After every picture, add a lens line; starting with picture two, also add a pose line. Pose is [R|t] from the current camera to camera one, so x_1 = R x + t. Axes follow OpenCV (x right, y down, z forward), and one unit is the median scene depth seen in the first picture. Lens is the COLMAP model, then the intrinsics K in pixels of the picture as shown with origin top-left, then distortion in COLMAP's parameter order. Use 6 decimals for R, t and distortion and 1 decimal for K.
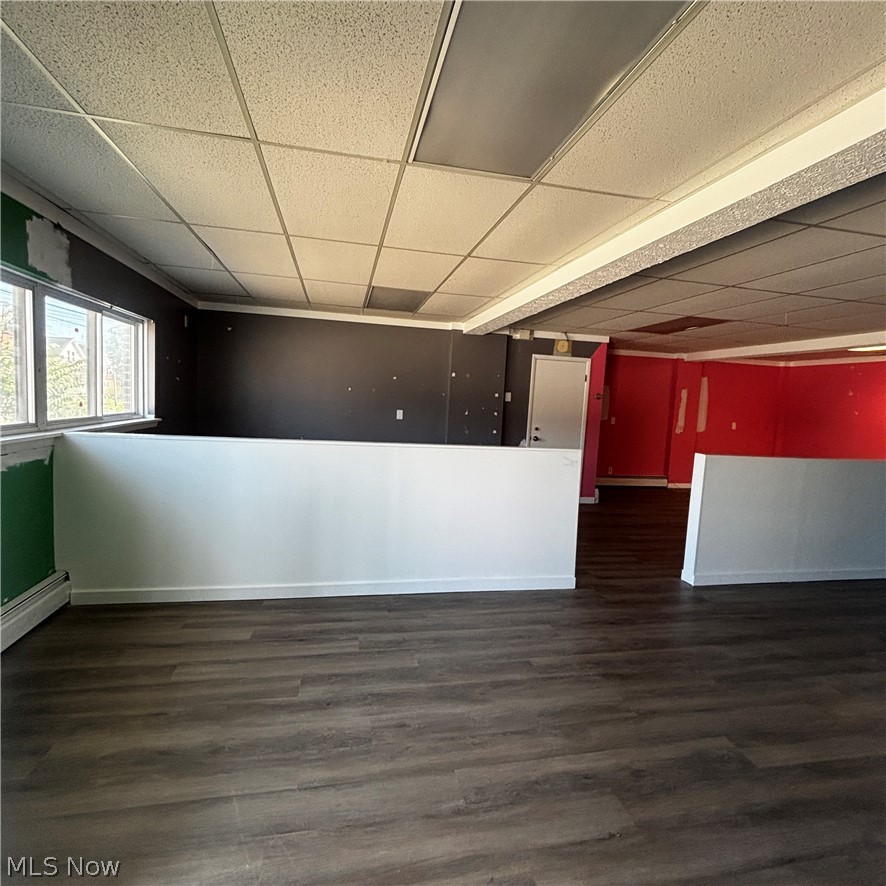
lens RADIAL K [[481.0, 0, 443.2], [0, 481.0, 443.1], [0, 0, 1]] dist [-0.002218, 0.001118]
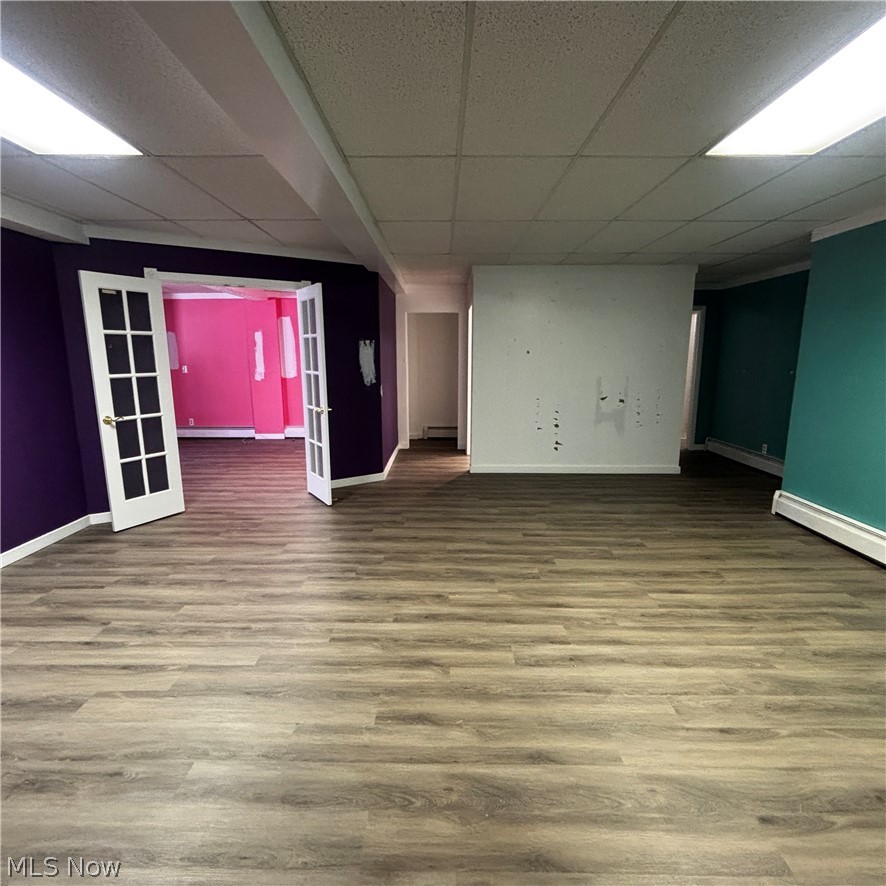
lens RADIAL K [[481.0, 0, 443.4], [0, 481.0, 442.4], [0, 0, 1]] dist [-0.002218, 0.001118]
pose [[0.976685, -0.014034, -0.214217, 2.828996], [0.031292, 0.996510, 0.077387, 0.106983], [0.212384, -0.082286, 0.973716, 0.448789]]
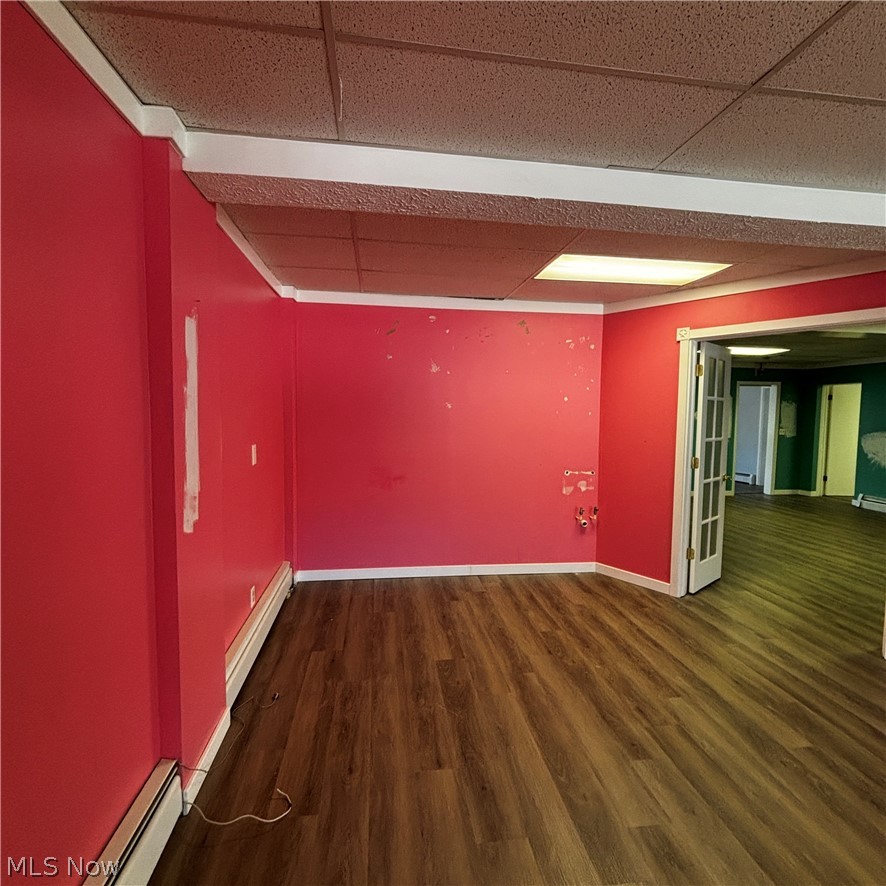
lens RADIAL K [[481.0, 0, 439.3], [0, 481.0, 440.7], [0, 0, 1]] dist [-0.002218, 0.001118]
pose [[0.078597, -0.111611, 0.990639, 0.816937], [0.081220, 0.991127, 0.105222, -0.192239], [-0.993592, 0.072189, 0.086964, 2.406520]]
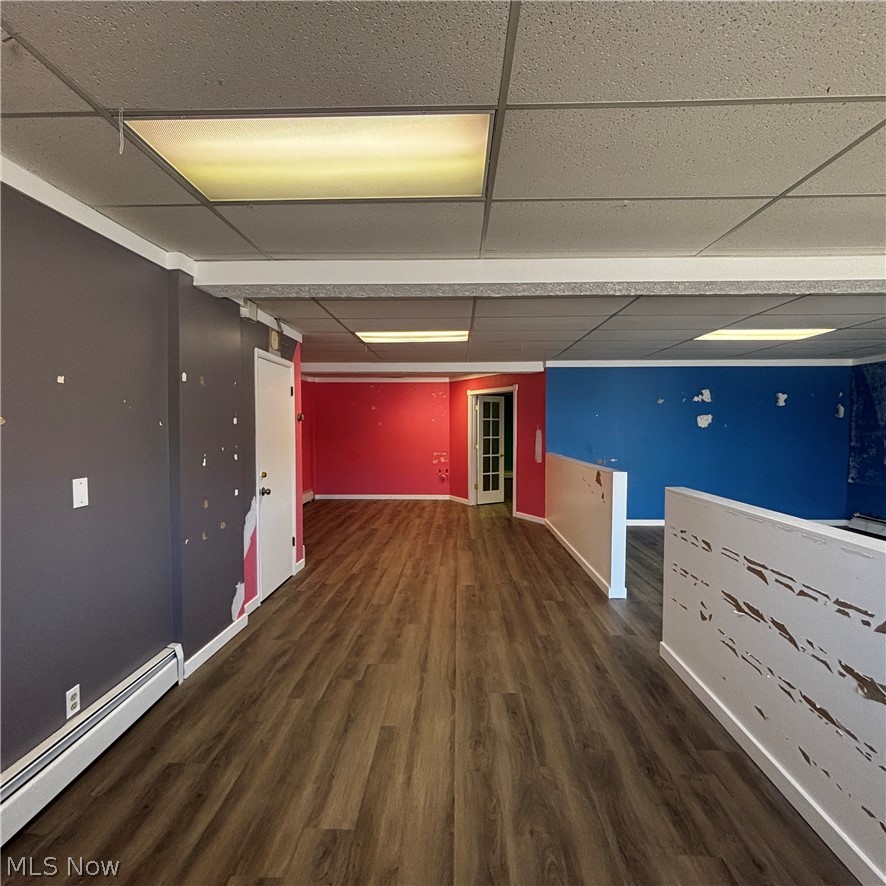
lens RADIAL K [[481.0, 0, 445.0], [0, 481.0, 439.6], [0, 0, 1]] dist [-0.002218, 0.001118]
pose [[0.239100, -0.079474, 0.967737, -0.689806], [0.102776, 0.993118, 0.056165, -0.178774], [-0.965541, 0.086031, 0.245622, 1.368033]]
